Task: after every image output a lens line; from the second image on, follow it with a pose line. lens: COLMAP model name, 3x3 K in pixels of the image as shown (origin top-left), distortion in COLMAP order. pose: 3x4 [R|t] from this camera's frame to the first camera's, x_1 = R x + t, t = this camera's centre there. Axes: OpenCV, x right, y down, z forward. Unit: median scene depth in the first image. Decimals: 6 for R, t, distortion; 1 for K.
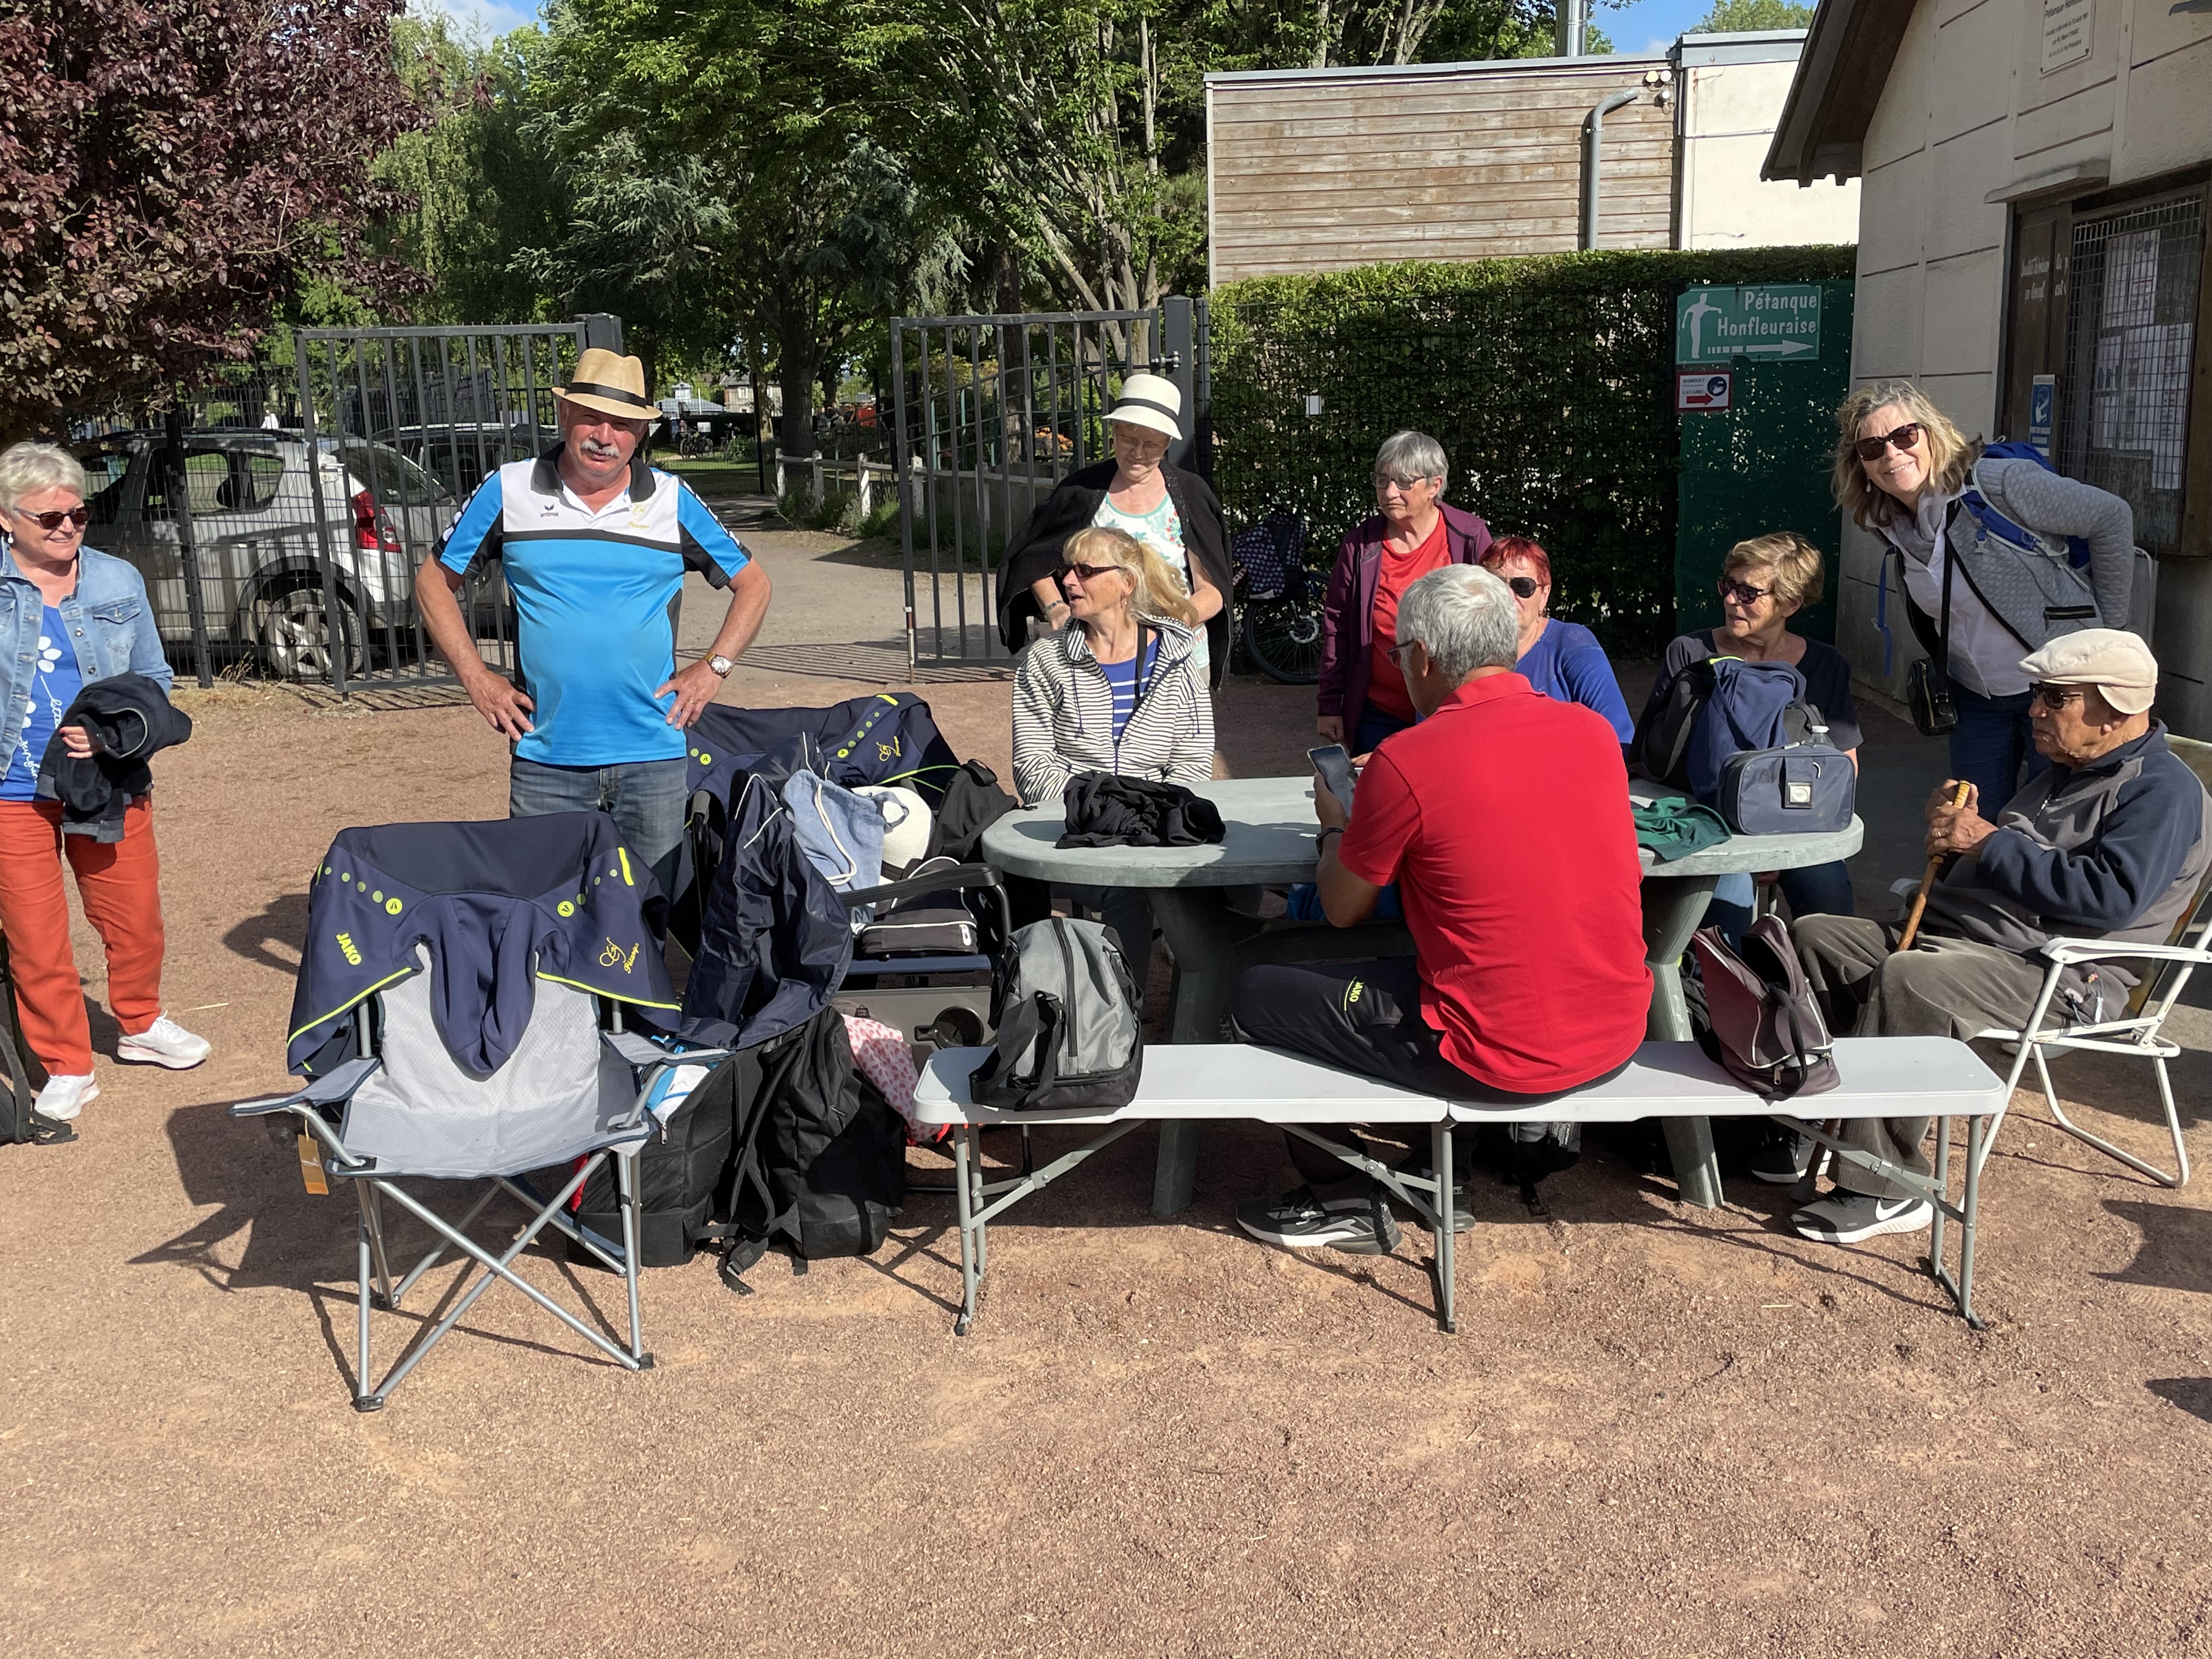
lens RADIAL K [[2055.6, 0, 1106.0], [0, 2055.6, 829.5], [0, 0, 1]] dist [-0.000560, -0.001039]
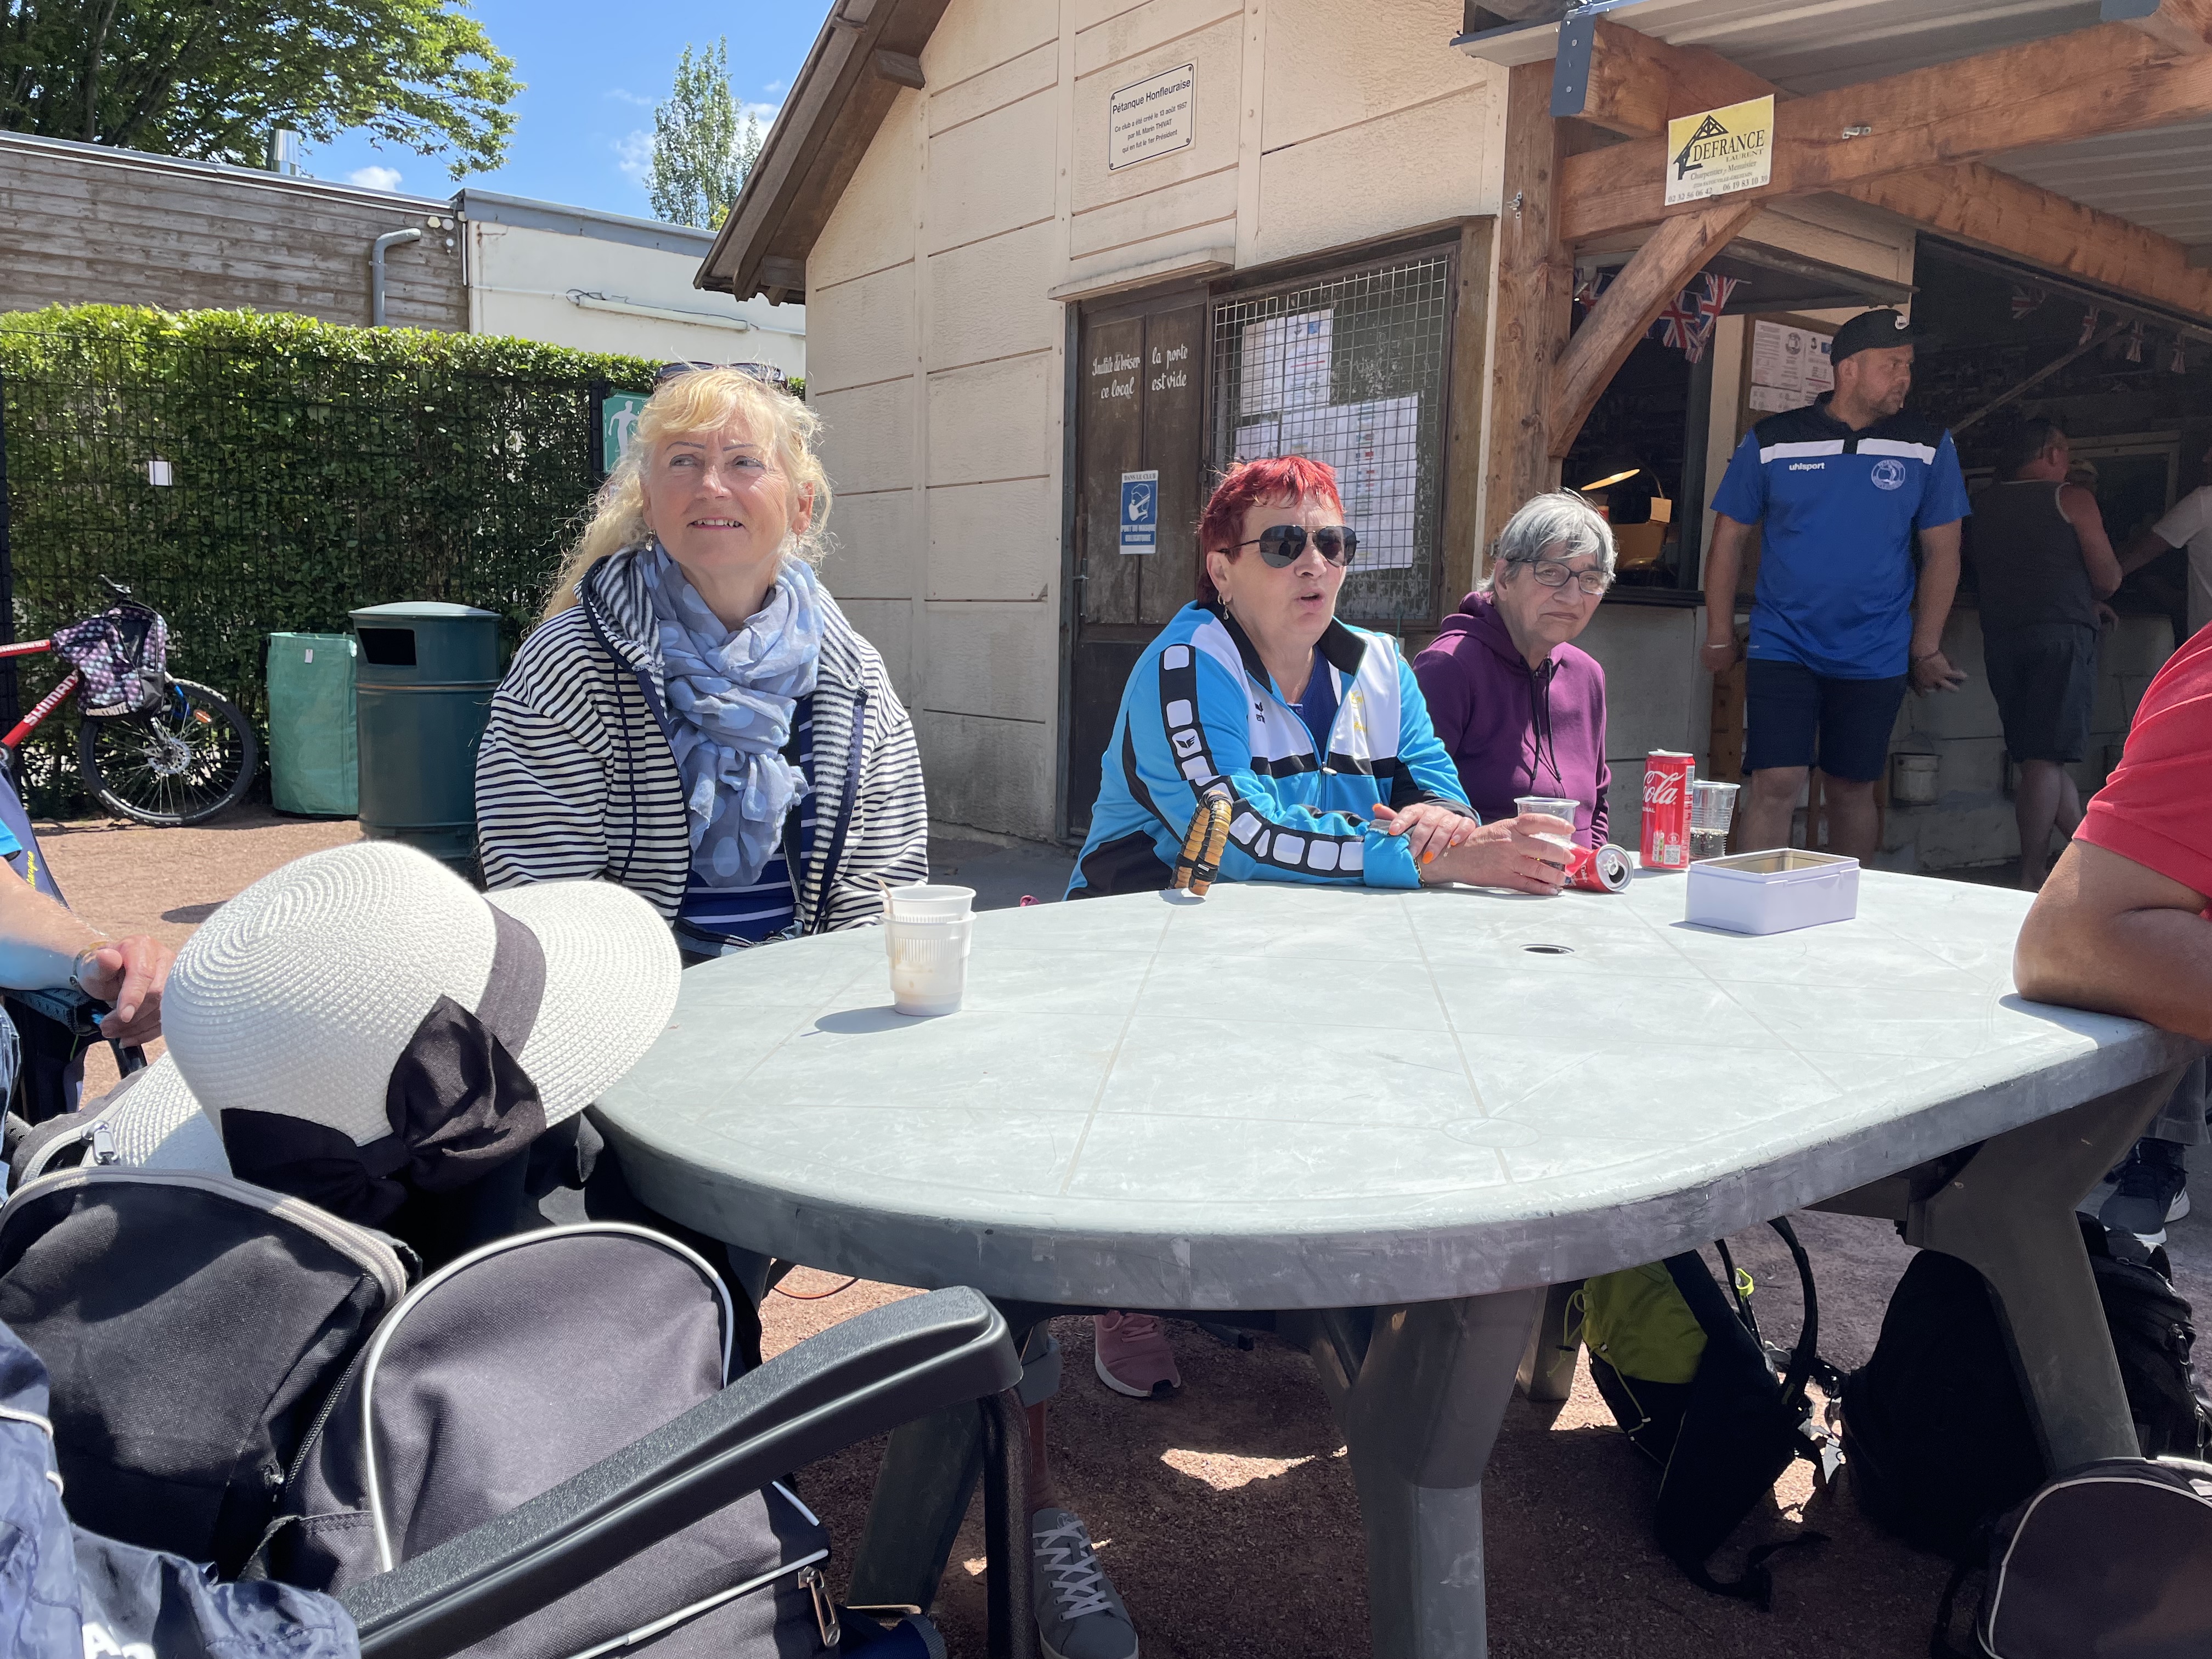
lens RADIAL K [[1654.4, 0, 1106.0], [0, 1654.4, 829.5], [0, 0, 1]] dist [0.064100, -0.095601]
pose [[0.740523, -0.031327, 0.671301, -0.045964], [0.086263, 0.995080, -0.048722, -0.006387], [-0.666472, 0.093989, 0.739582, 0.212807]]
